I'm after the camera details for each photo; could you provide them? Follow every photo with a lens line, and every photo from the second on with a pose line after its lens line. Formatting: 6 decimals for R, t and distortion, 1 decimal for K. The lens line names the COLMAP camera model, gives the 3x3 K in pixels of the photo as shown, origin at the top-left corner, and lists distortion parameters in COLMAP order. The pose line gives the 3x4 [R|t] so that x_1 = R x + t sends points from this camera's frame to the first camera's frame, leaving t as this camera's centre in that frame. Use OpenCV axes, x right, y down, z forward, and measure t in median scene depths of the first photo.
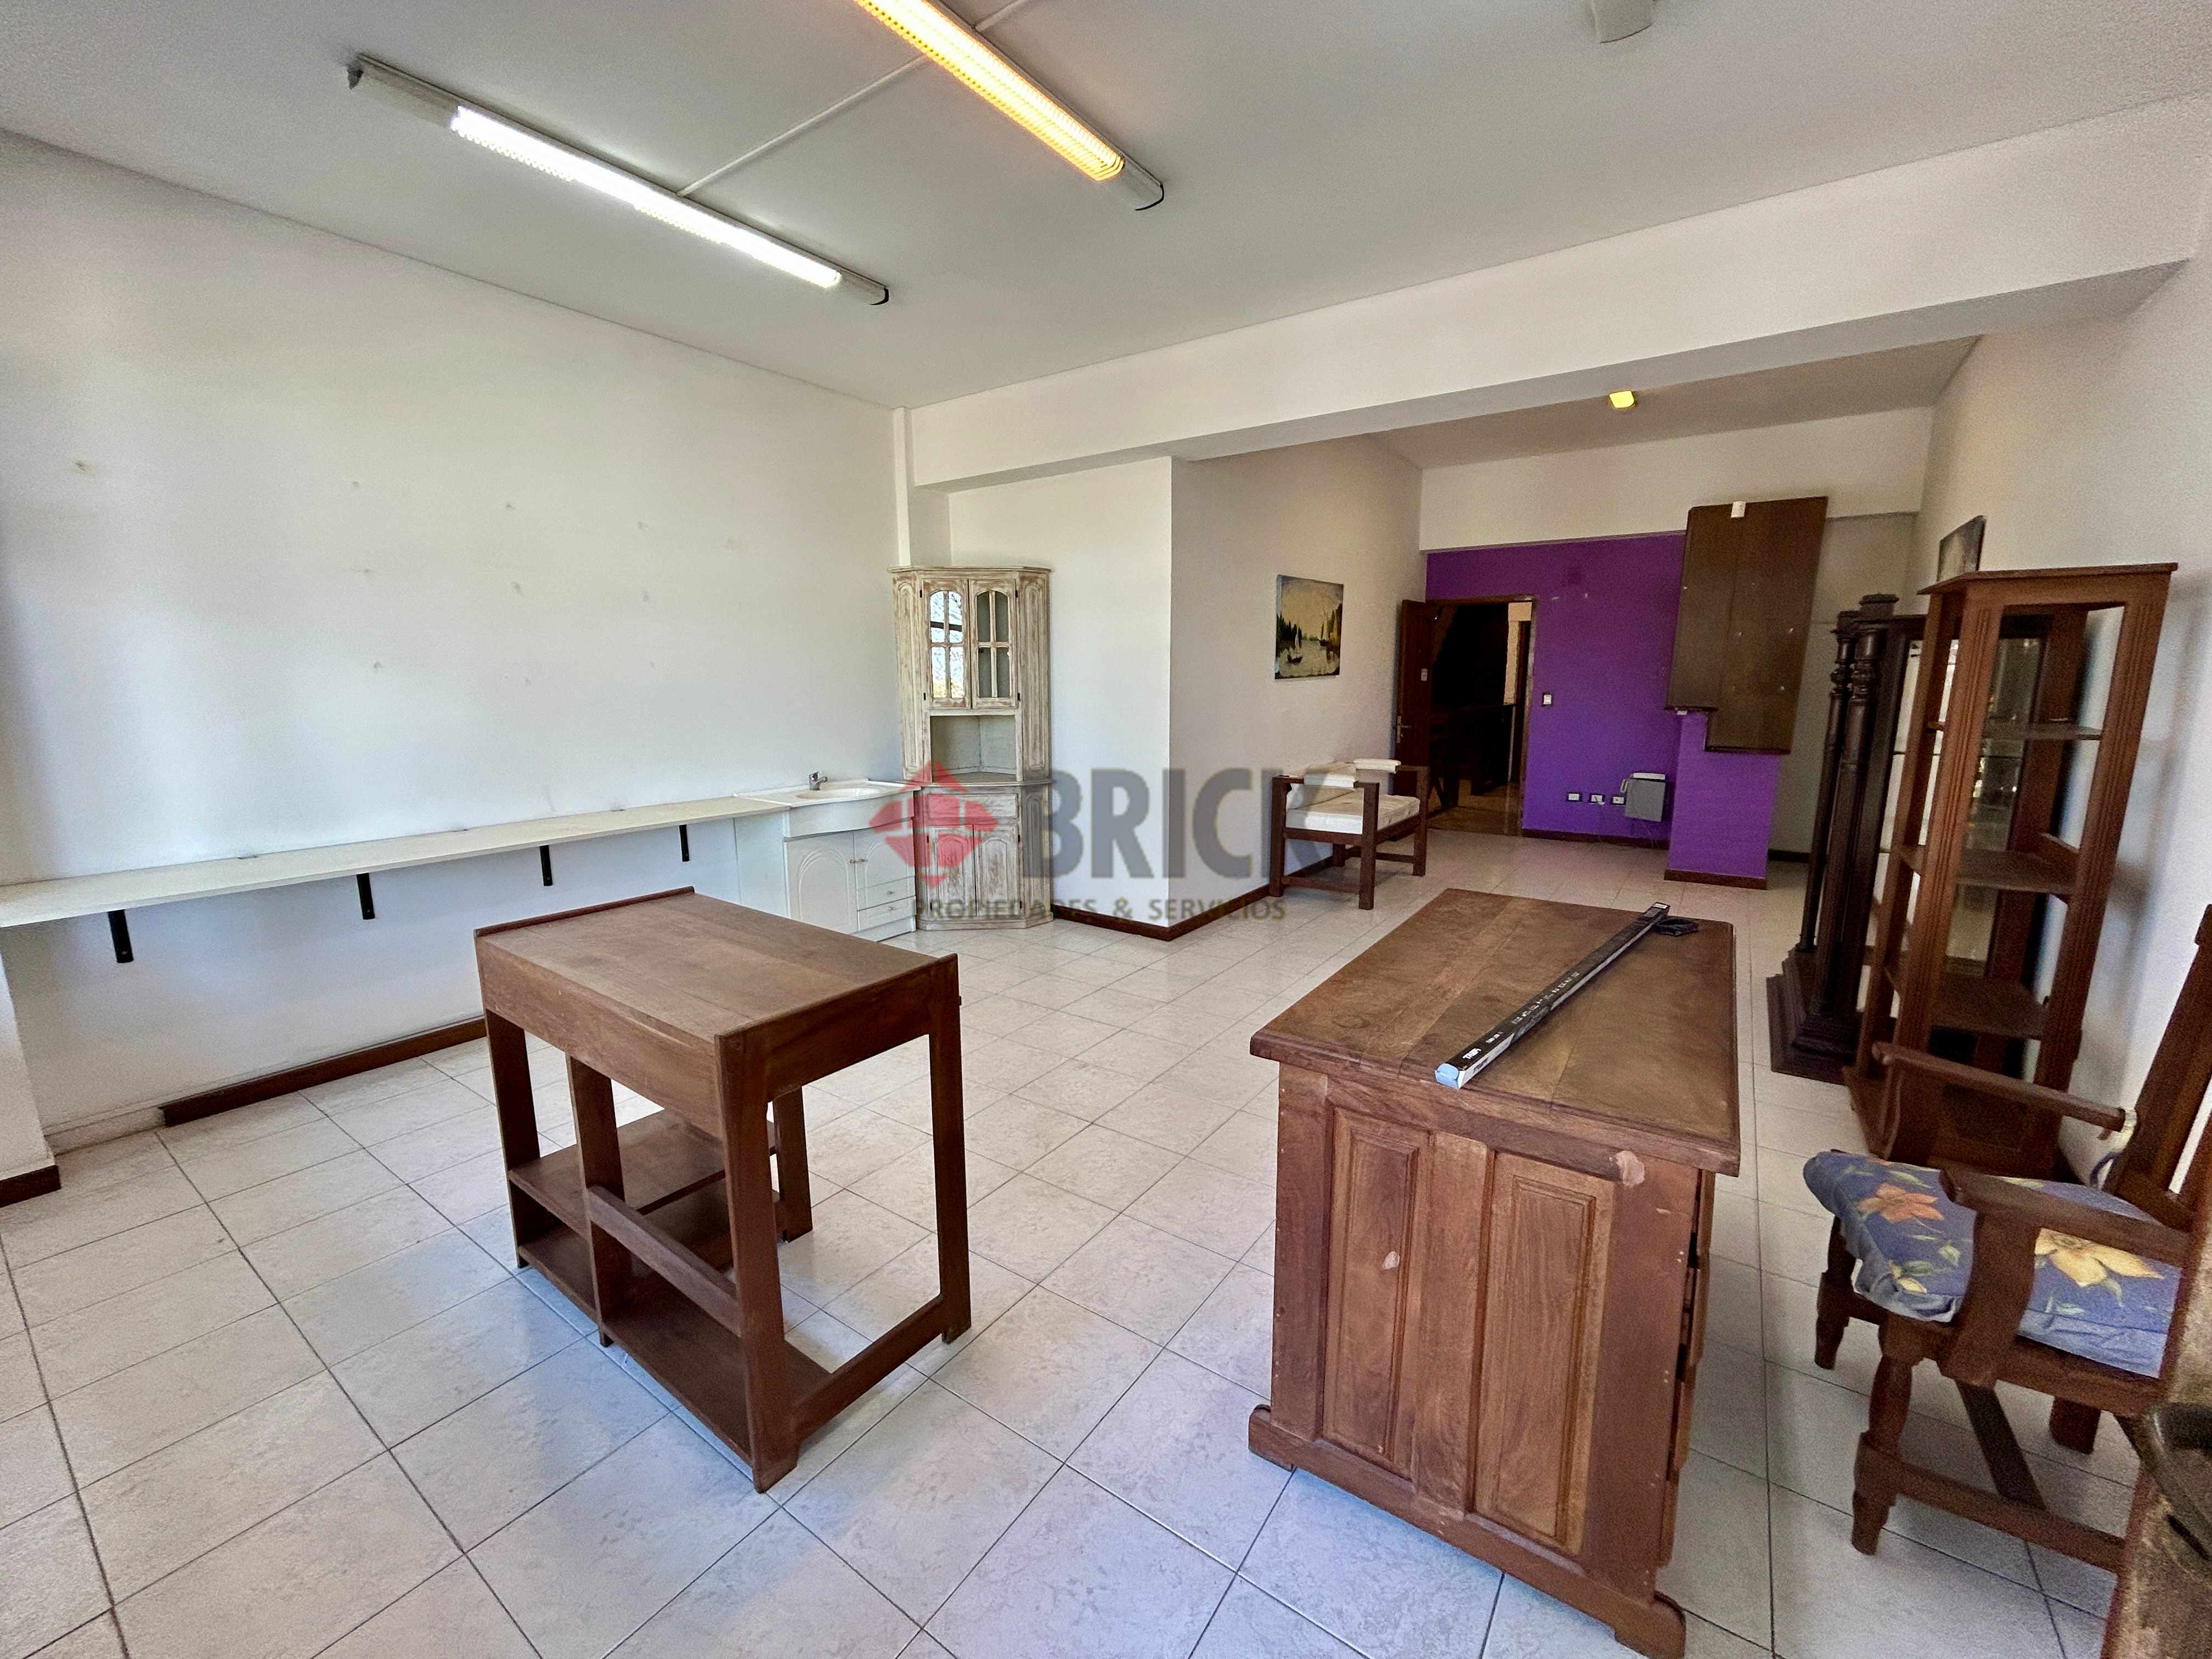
lens RADIAL K [[894.9, 0, 1105.6], [0, 894.9, 829.5], [0, 0, 1]] dist [-0.003295, 0.000039]
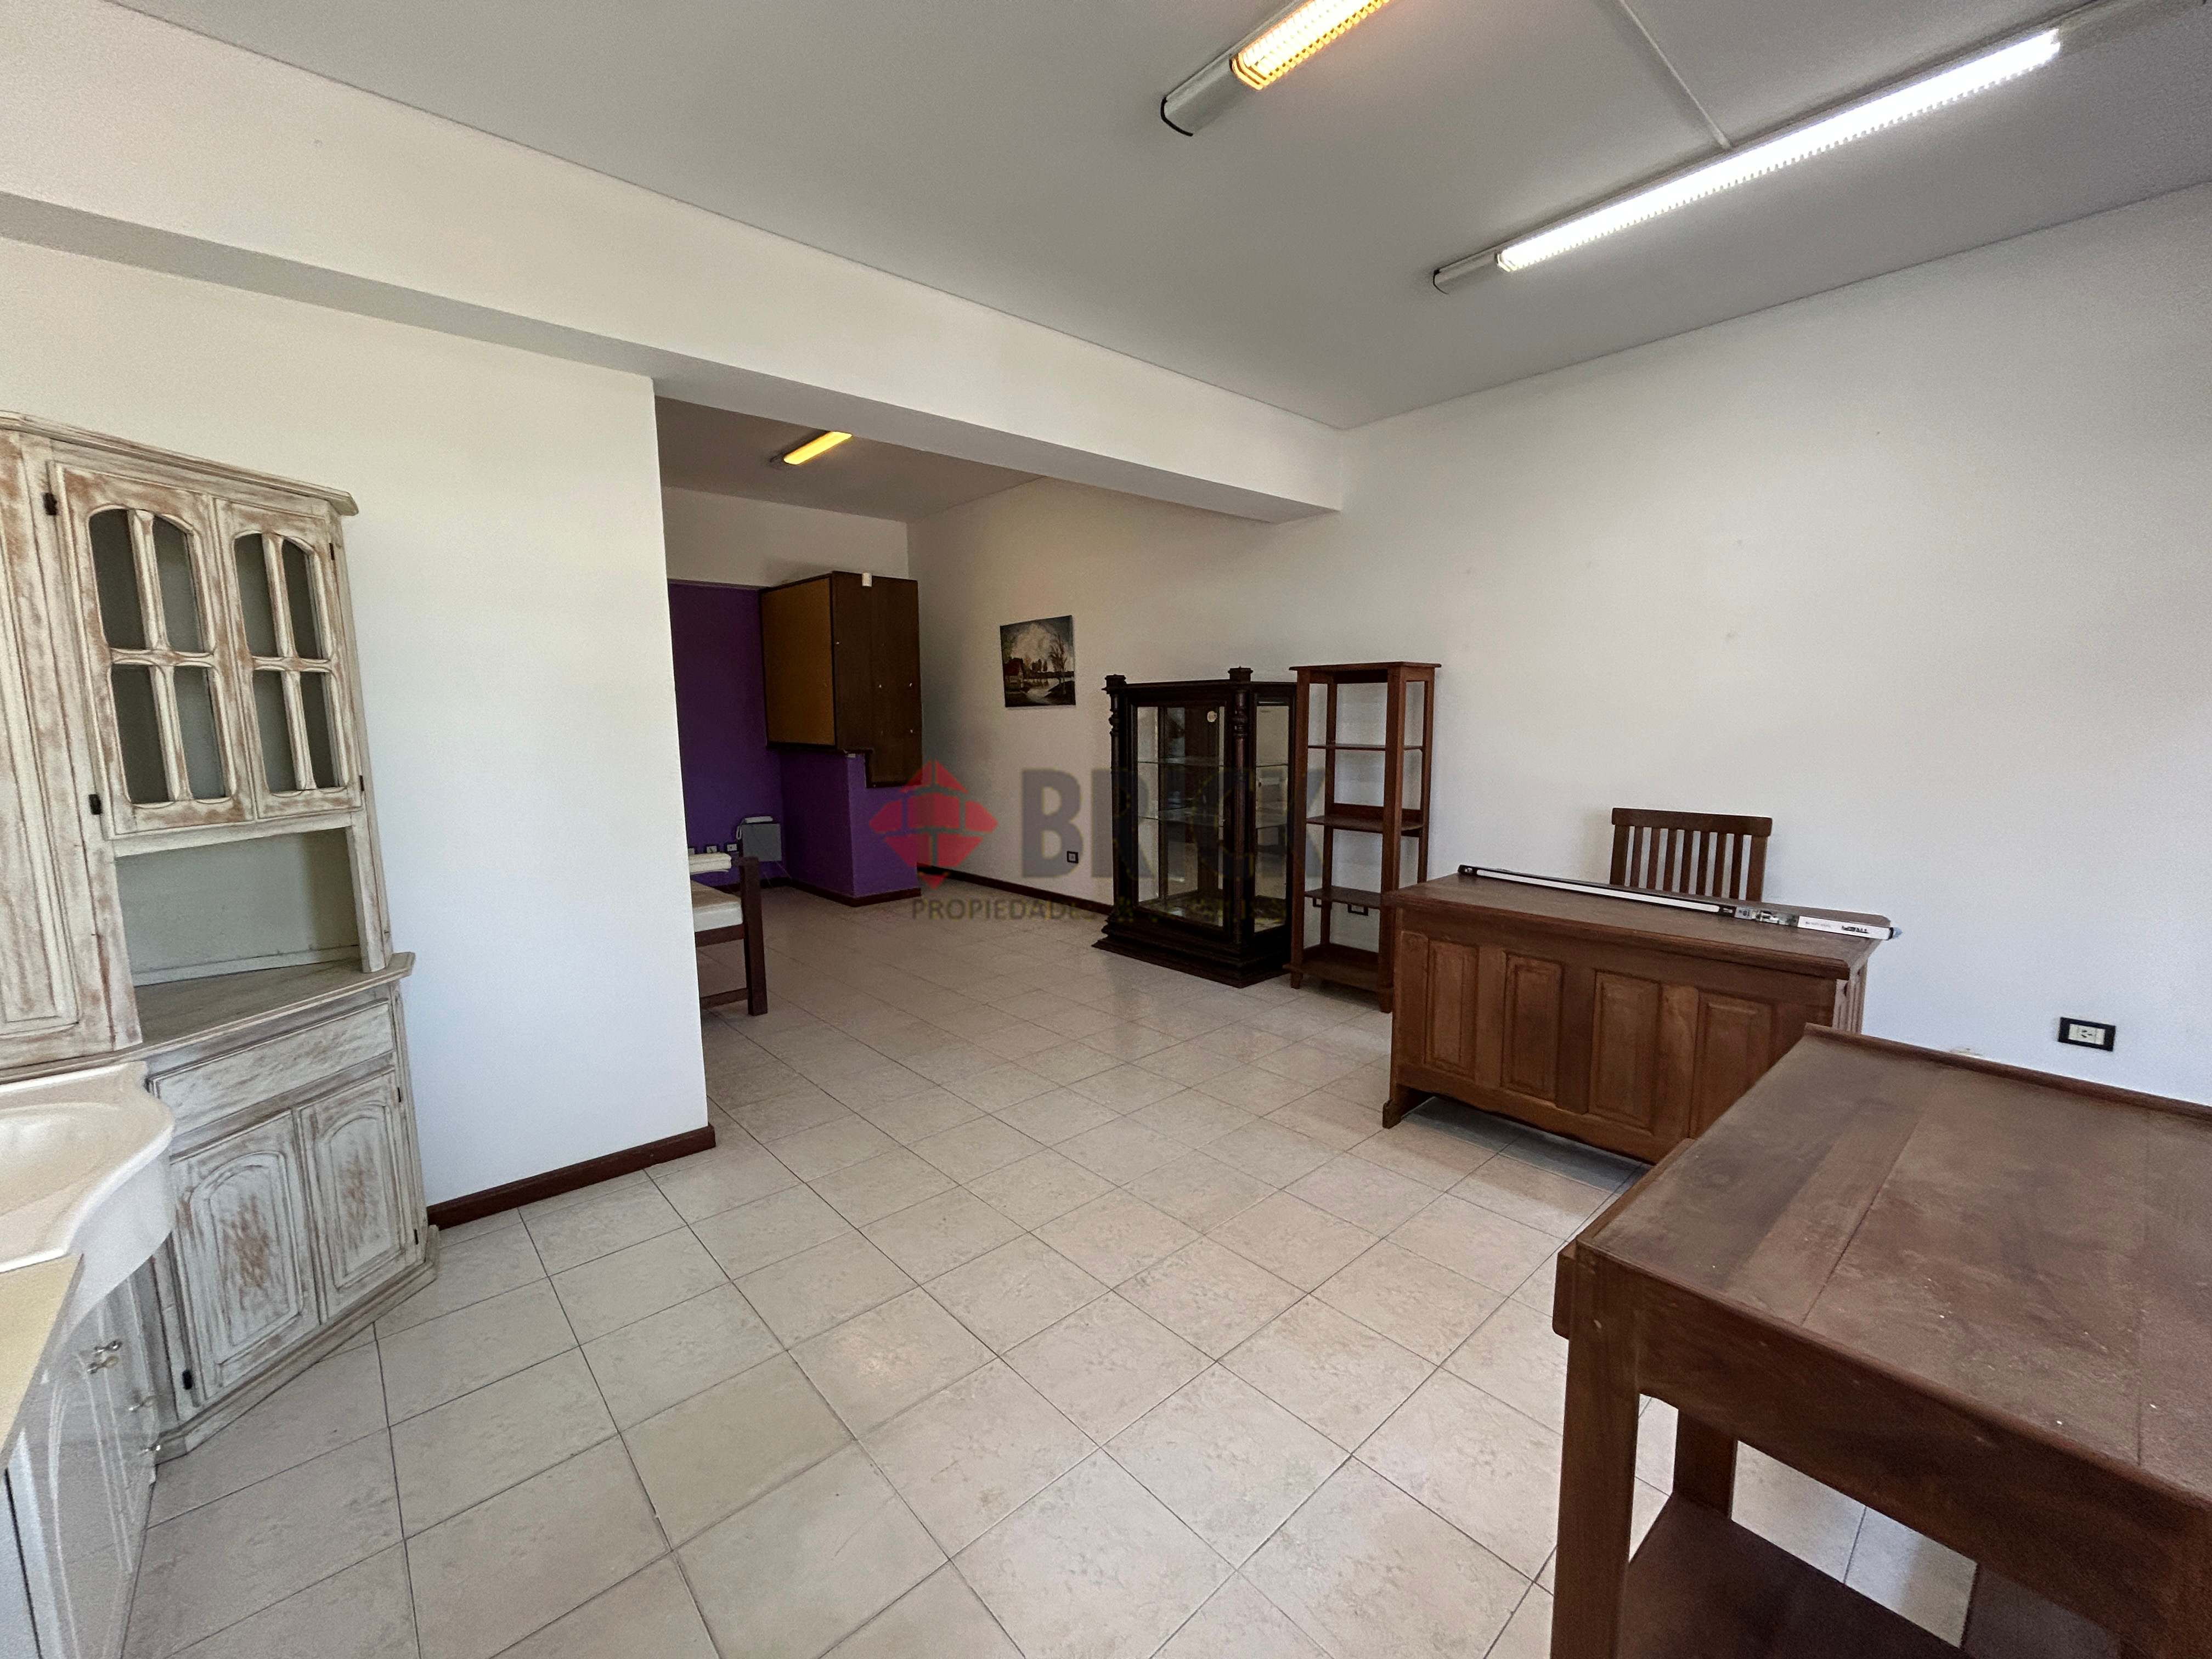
lens RADIAL K [[894.9, 0, 1104.1], [0, 894.9, 827.6], [0, 0, 1]] dist [-0.003295, 0.000039]
pose [[0.223108, -0.125642, 0.966663, -0.451233], [0.181618, 0.979653, 0.085413, -0.099348], [-0.957725, 0.156507, 0.241387, 0.550328]]
